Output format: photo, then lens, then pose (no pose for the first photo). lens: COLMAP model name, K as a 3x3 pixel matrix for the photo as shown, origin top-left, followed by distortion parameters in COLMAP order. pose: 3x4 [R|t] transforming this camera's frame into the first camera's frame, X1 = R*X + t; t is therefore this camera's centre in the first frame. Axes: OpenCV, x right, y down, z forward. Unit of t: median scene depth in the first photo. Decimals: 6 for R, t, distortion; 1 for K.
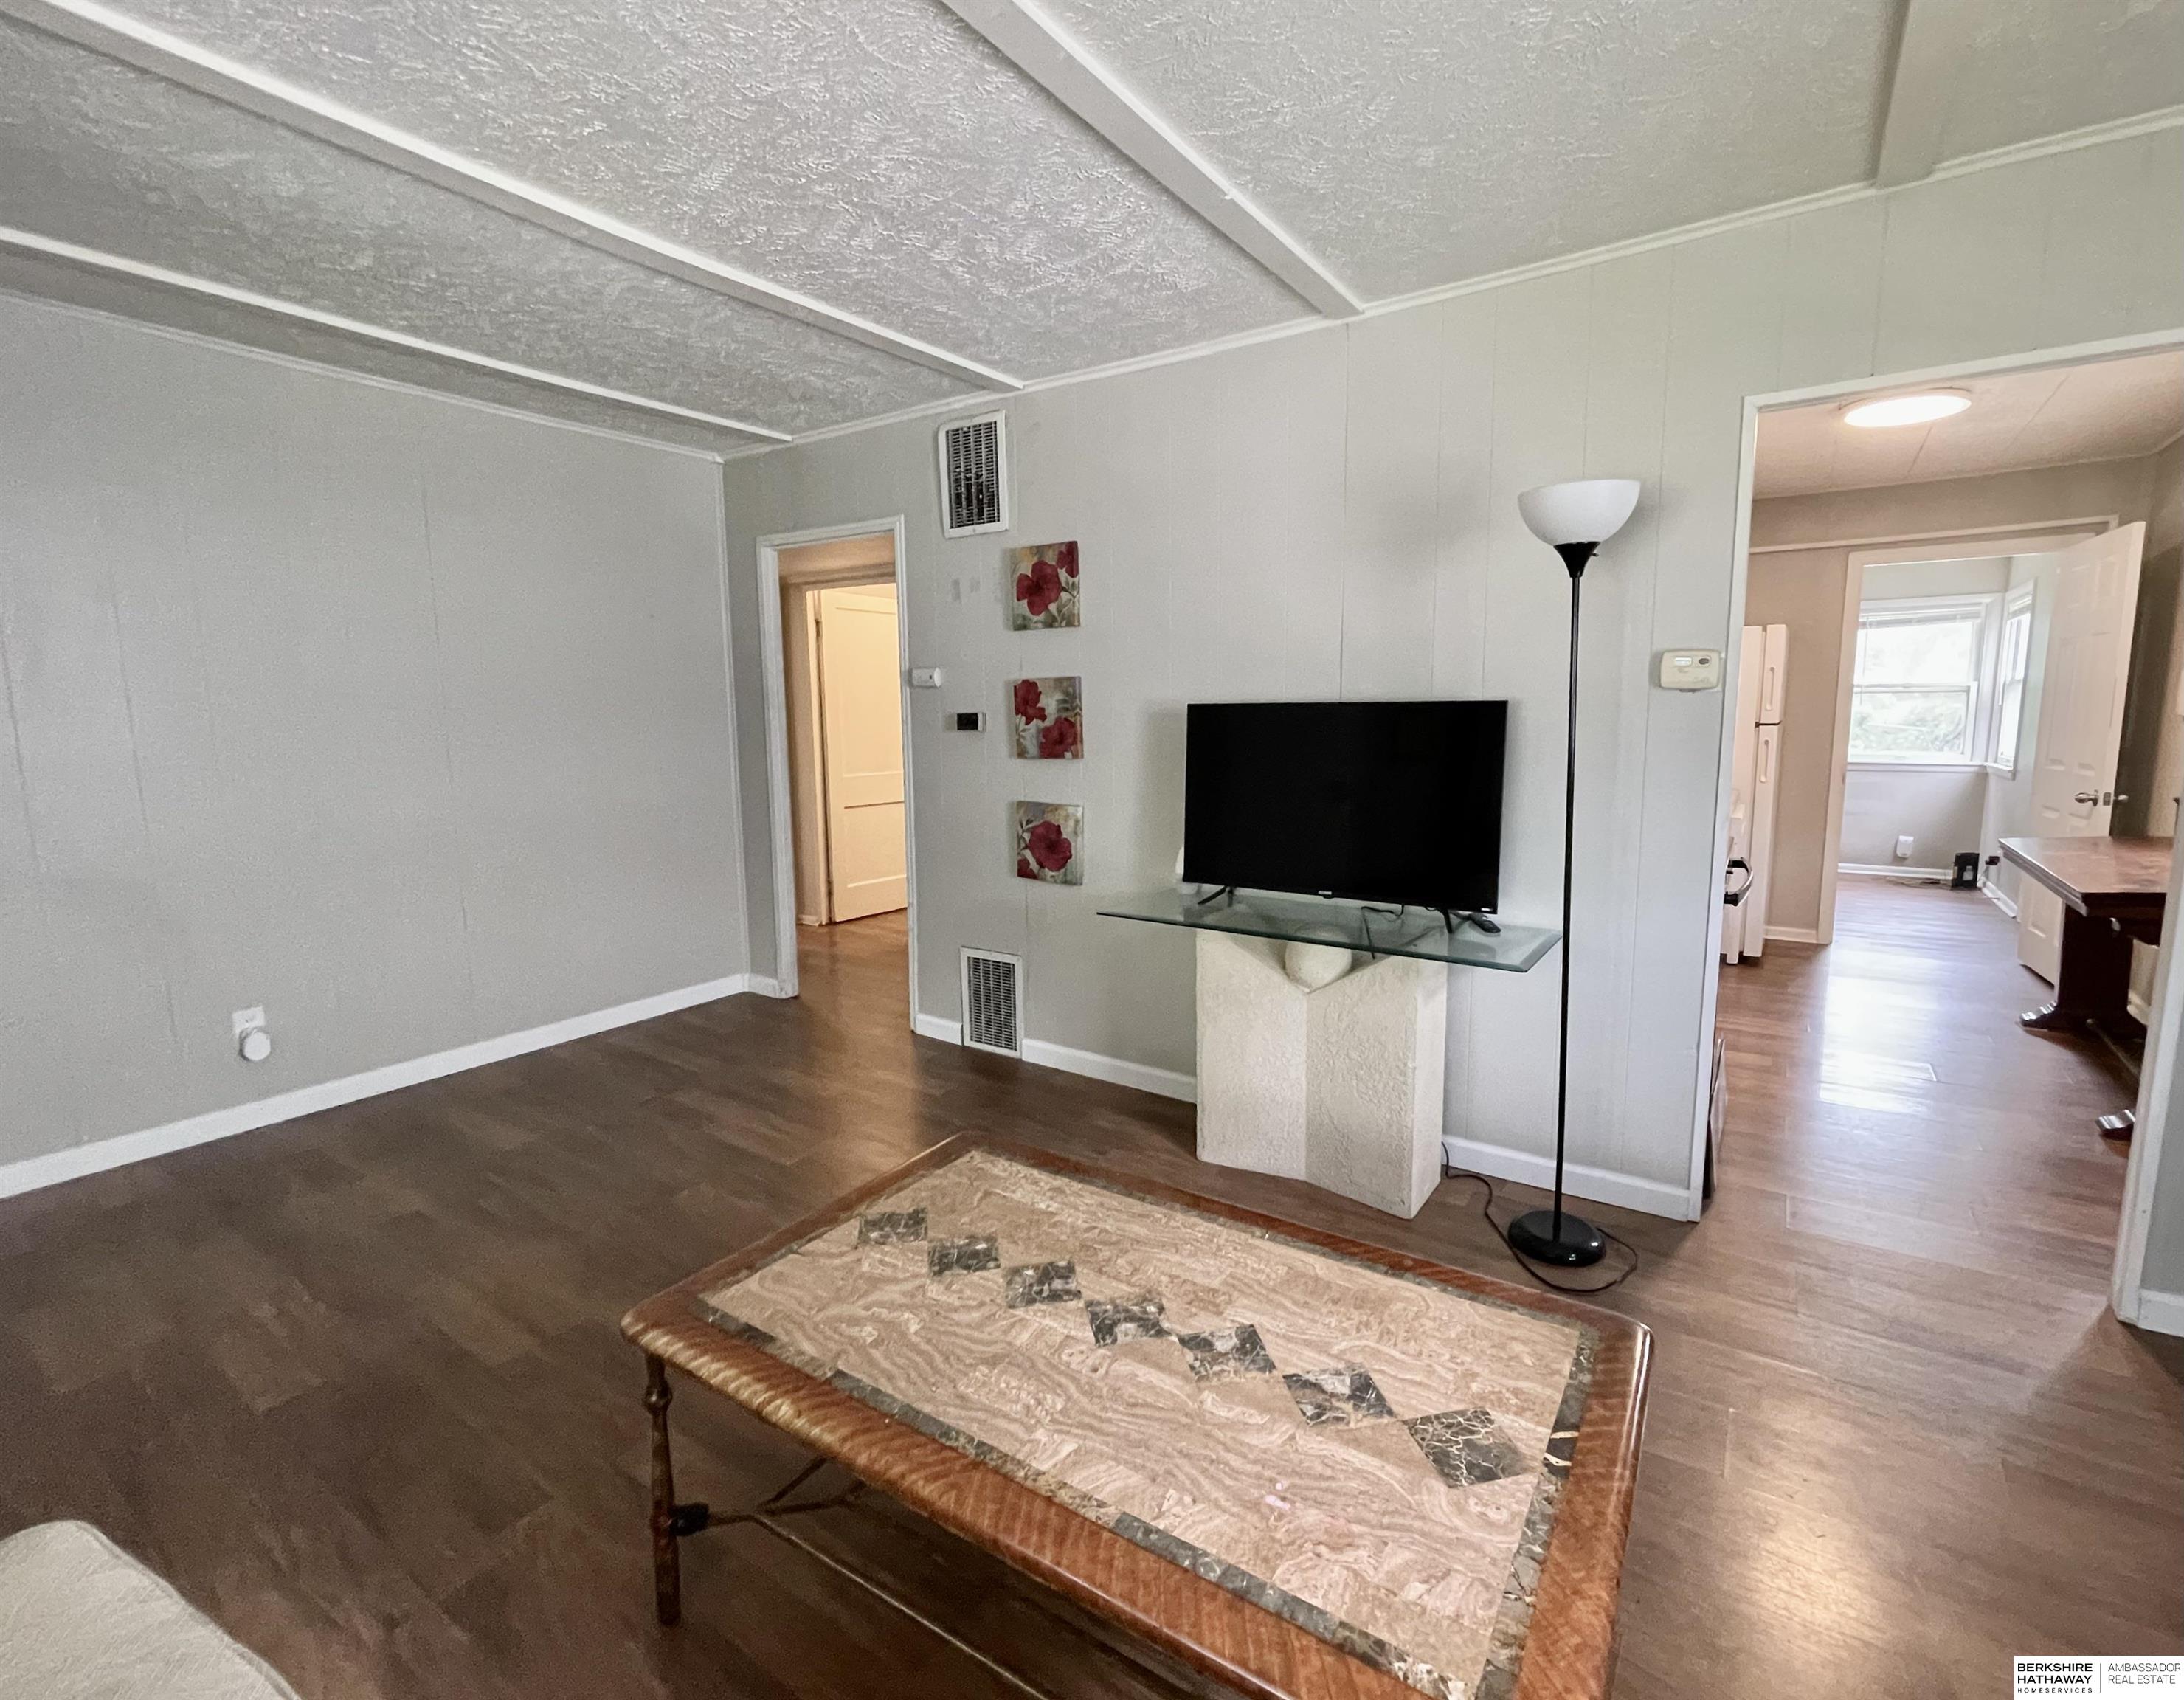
lens RADIAL K [[1002.6, 0, 1109.5], [0, 1002.6, 842.6], [0, 0, 1]] dist [-0.000465, 0.000278]
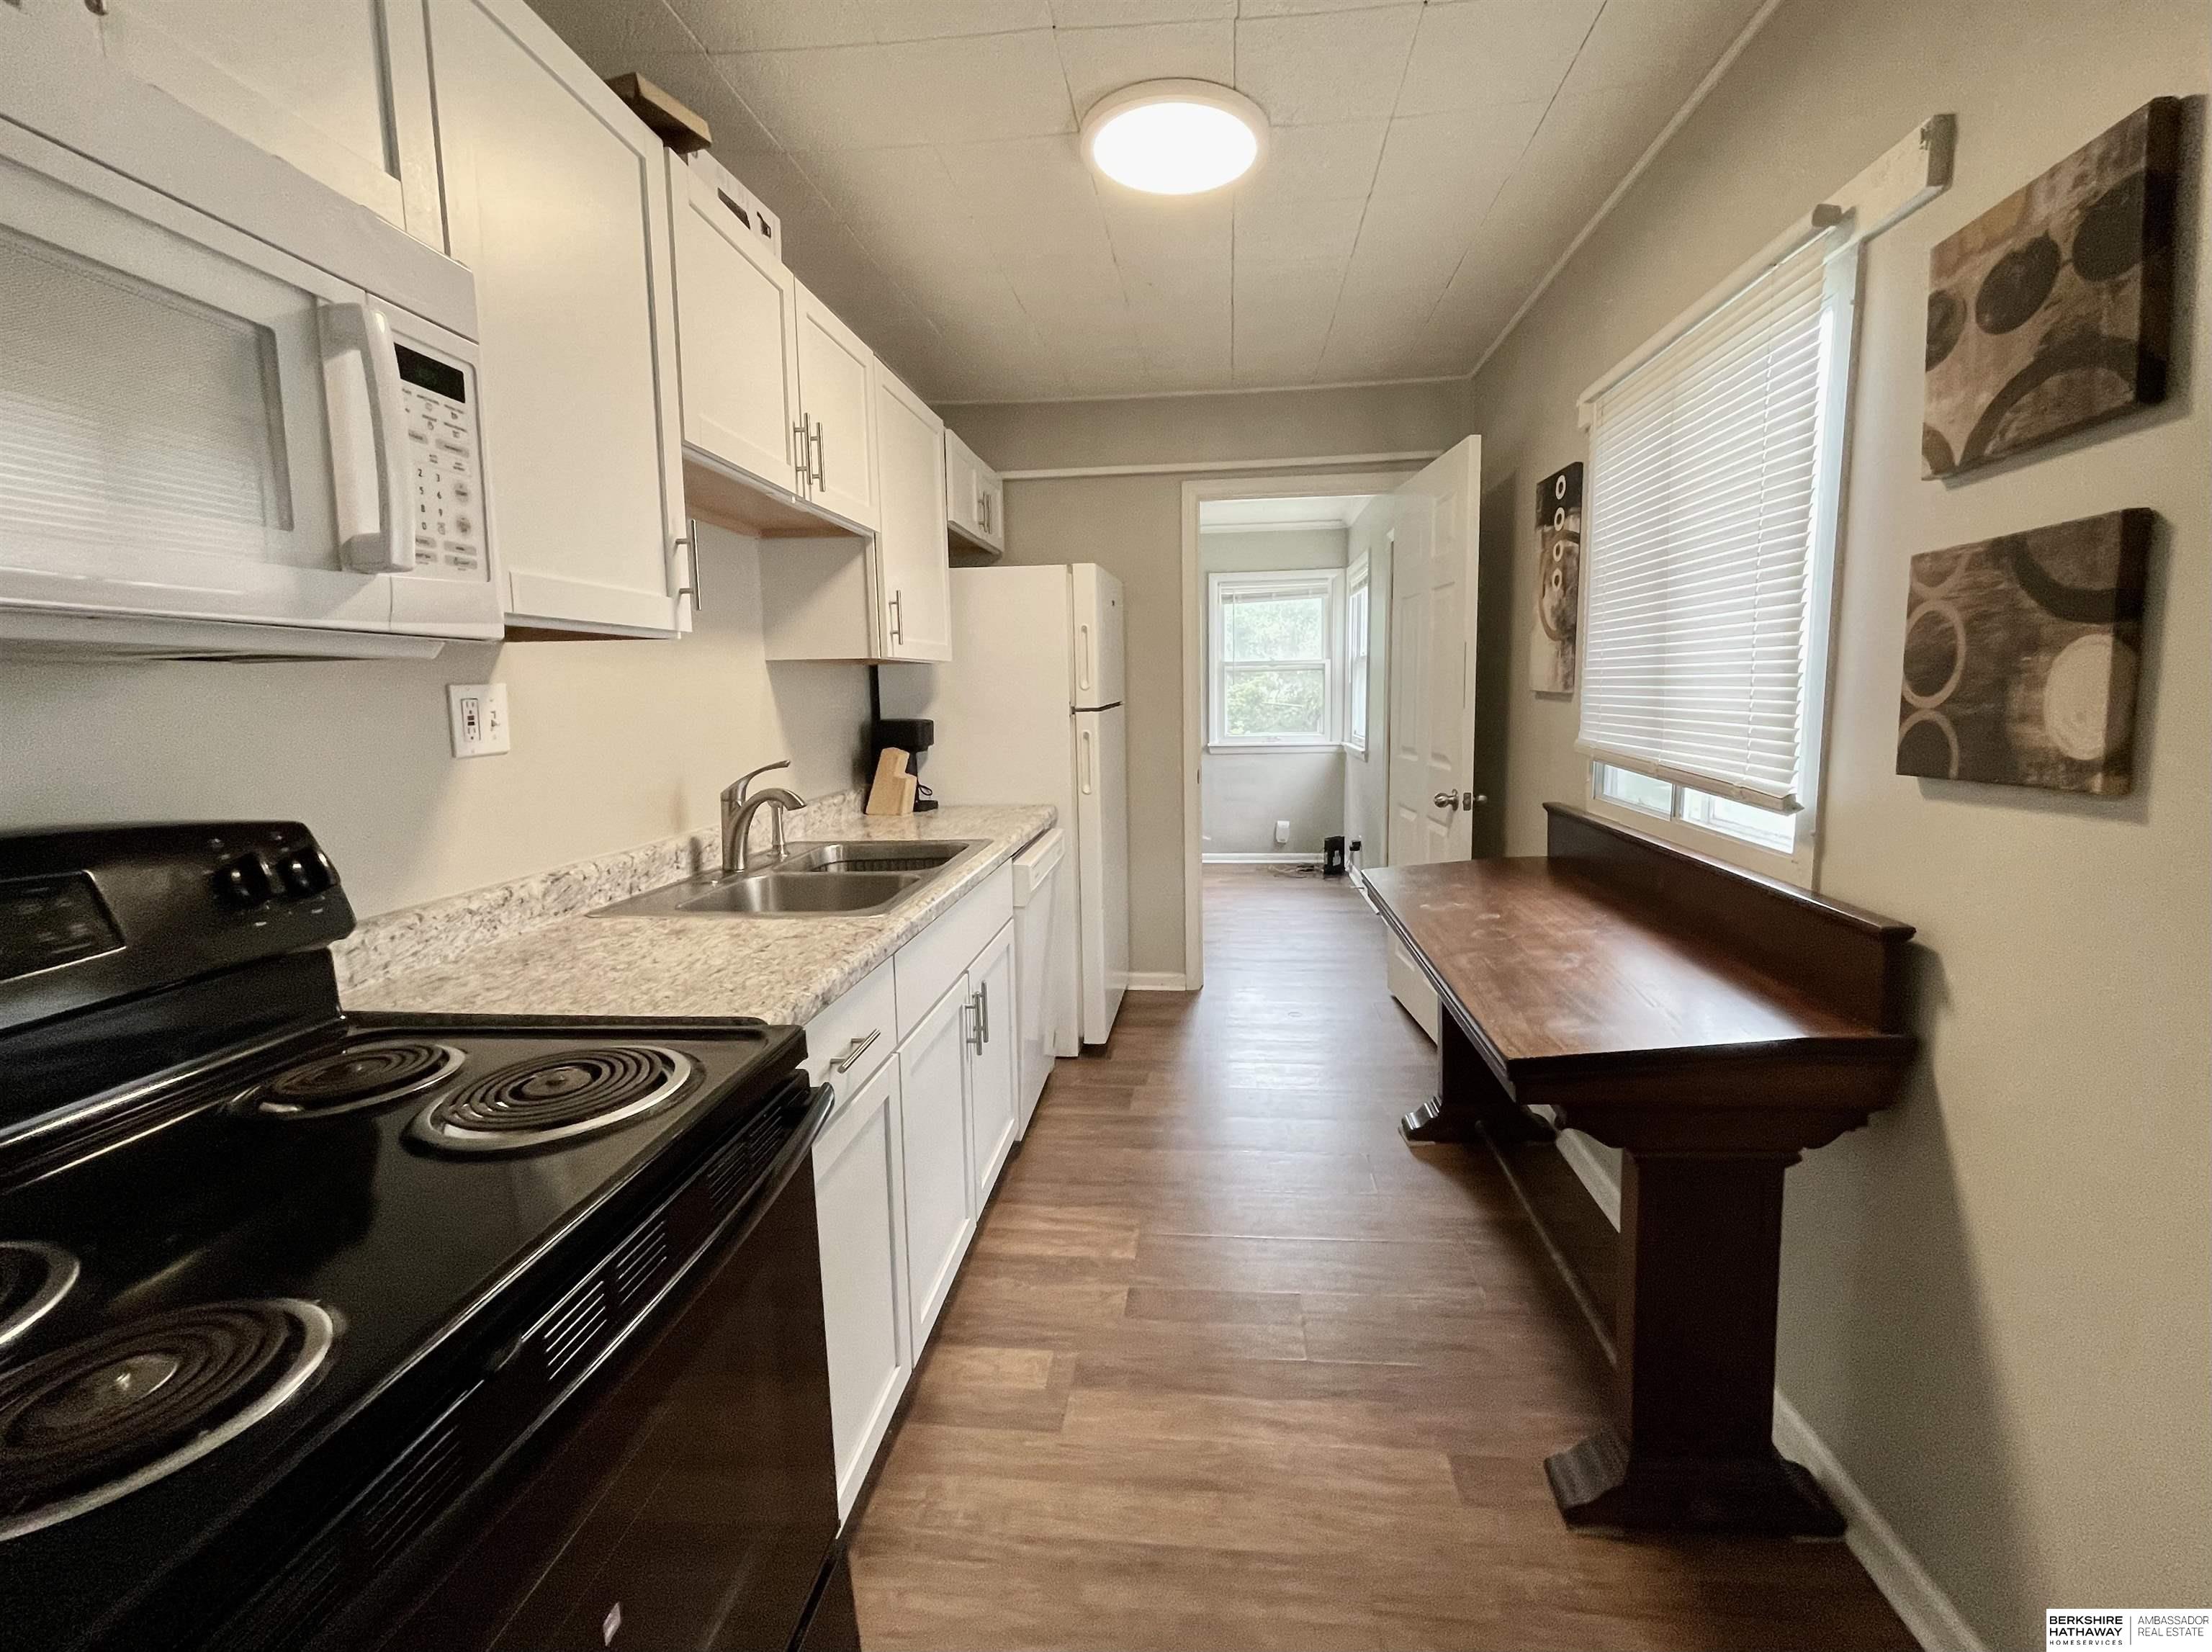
lens RADIAL K [[987.5, 0, 1096.0], [0, 987.5, 812.2], [0, 0, 1]] dist [-0.005806, 0.000094]
pose [[0.891143, -0.065150, 0.449020, 0.253472], [0.071209, 0.997456, 0.003401, -0.035611], [-0.448100, 0.028943, 0.893515, 0.283903]]
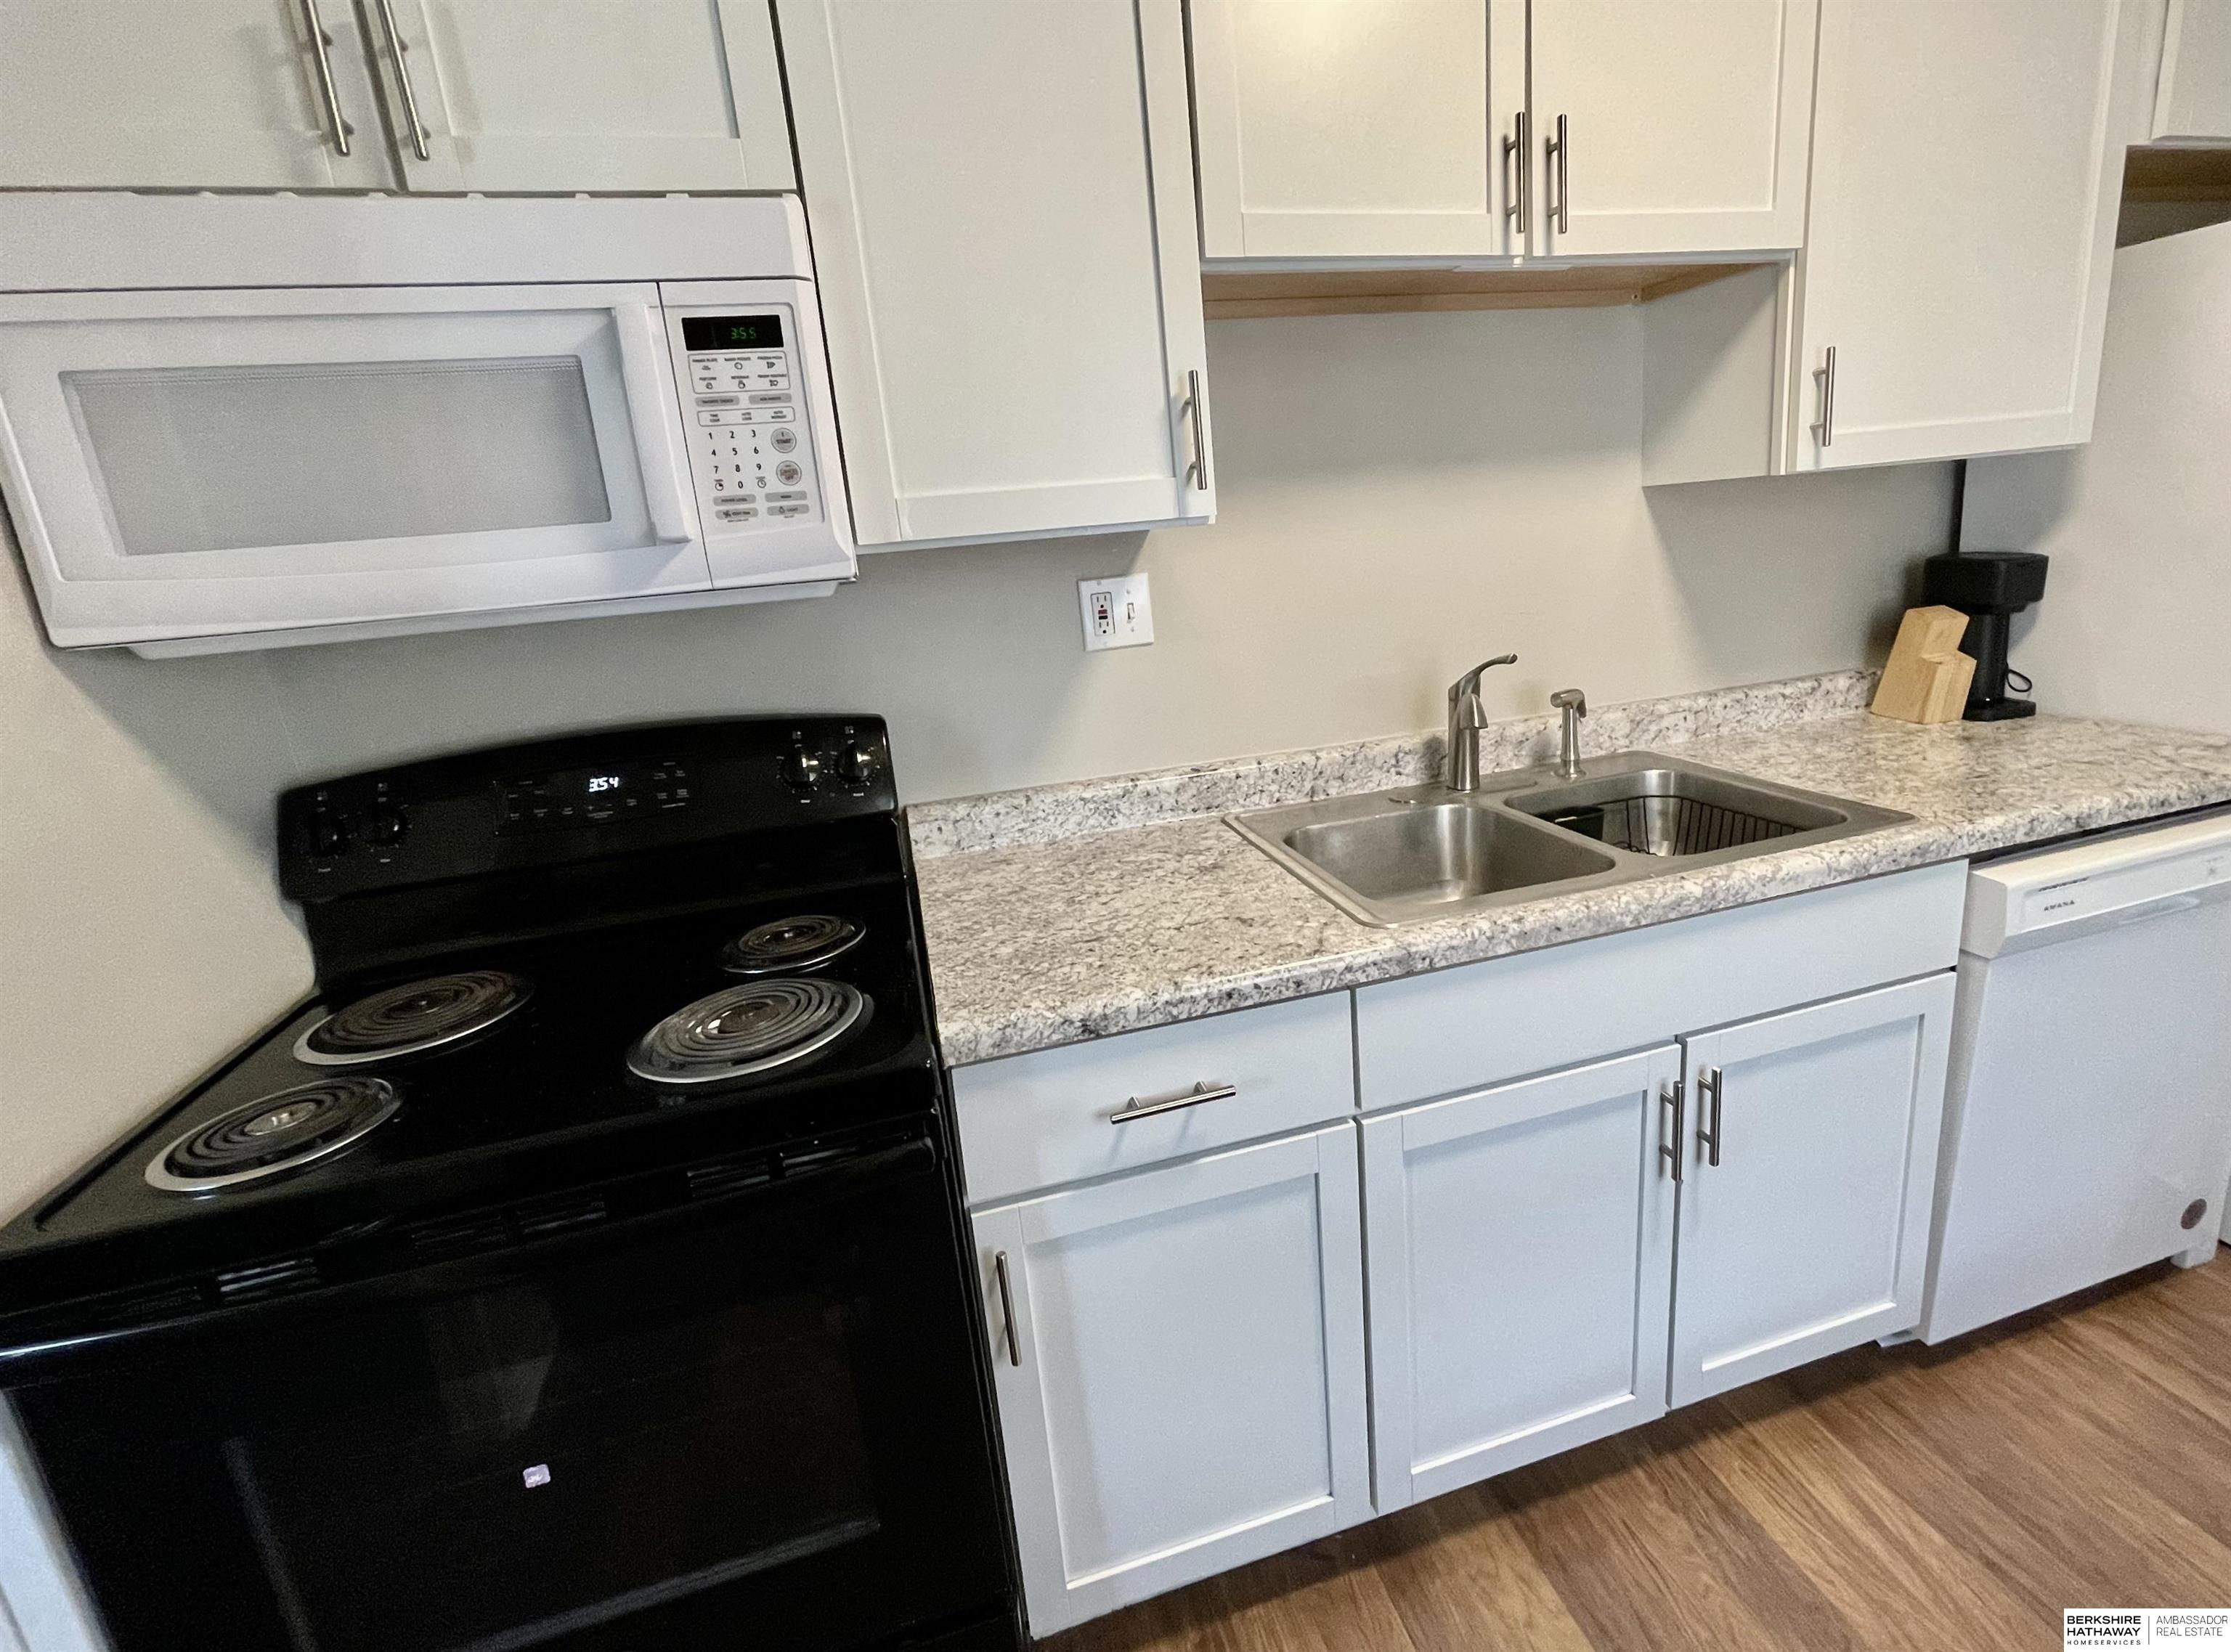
lens RADIAL K [[995.8, 0, 1133.4], [0, 995.8, 780.9], [0, 0, 1]] dist [-0.005806, 0.000094]
pose [[0.737219, 0.096321, -0.668753, 0.409081], [-0.000666, 0.989889, 0.141841, -0.063391], [0.675653, -0.104122, 0.729829, 0.391245]]
